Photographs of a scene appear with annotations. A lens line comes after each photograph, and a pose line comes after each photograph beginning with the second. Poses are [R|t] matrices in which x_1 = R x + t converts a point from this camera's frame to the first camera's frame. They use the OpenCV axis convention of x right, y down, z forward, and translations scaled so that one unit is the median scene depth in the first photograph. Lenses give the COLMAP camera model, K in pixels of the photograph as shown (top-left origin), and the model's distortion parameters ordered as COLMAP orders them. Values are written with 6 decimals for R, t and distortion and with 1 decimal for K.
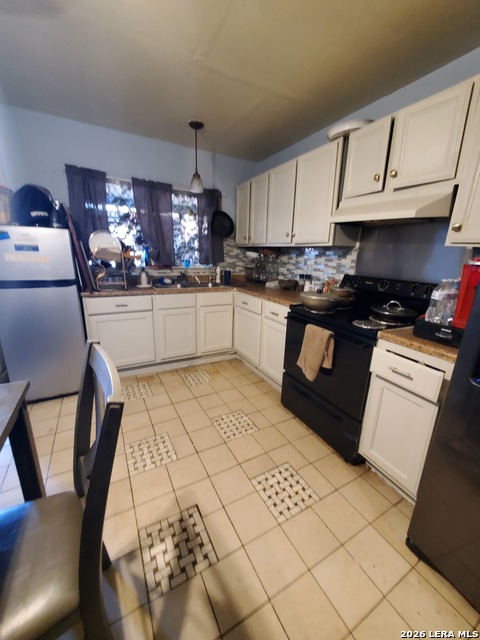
lens RADIAL K [[251.5, 0, 241.1], [0, 251.5, 320.3], [0, 0, 1]] dist [0.003082, -0.001040]
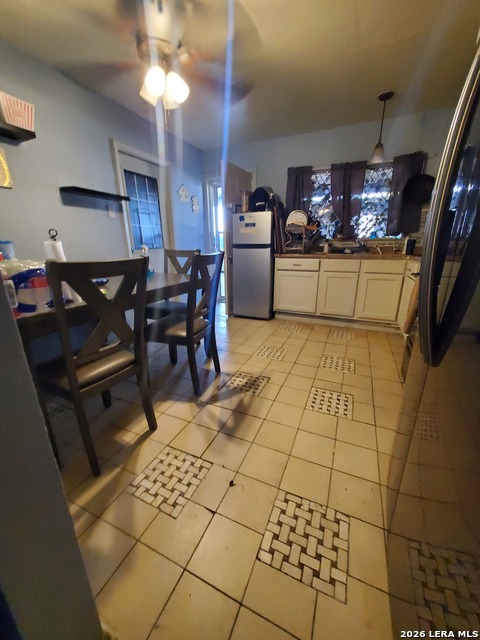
lens RADIAL K [[251.5, 0, 241.5], [0, 251.5, 318.2], [0, 0, 1]] dist [0.003082, -0.001040]
pose [[0.604915, 0.190725, -0.773112, 0.483163], [-0.178722, 0.978641, 0.101589, 0.148492], [0.775975, 0.076719, 0.626081, -0.067207]]
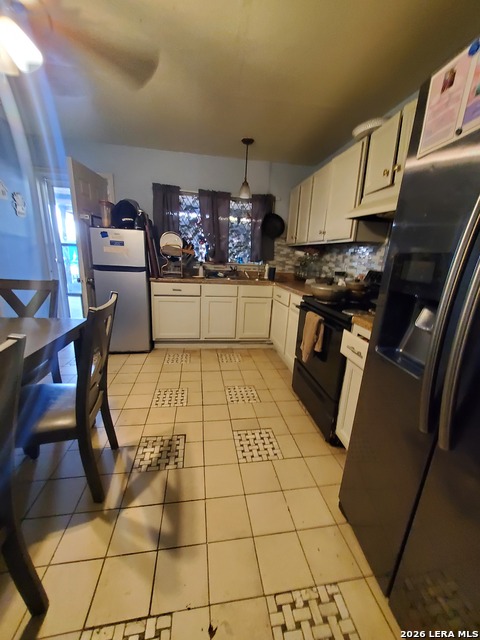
lens RADIAL K [[251.5, 0, 240.8], [0, 251.5, 319.3], [0, 0, 1]] dist [0.003082, -0.001040]
pose [[0.942390, 0.094569, -0.320871, 0.266655], [-0.102280, 0.994729, -0.007221, 0.068666], [0.318497, 0.039624, 0.947095, -0.098392]]
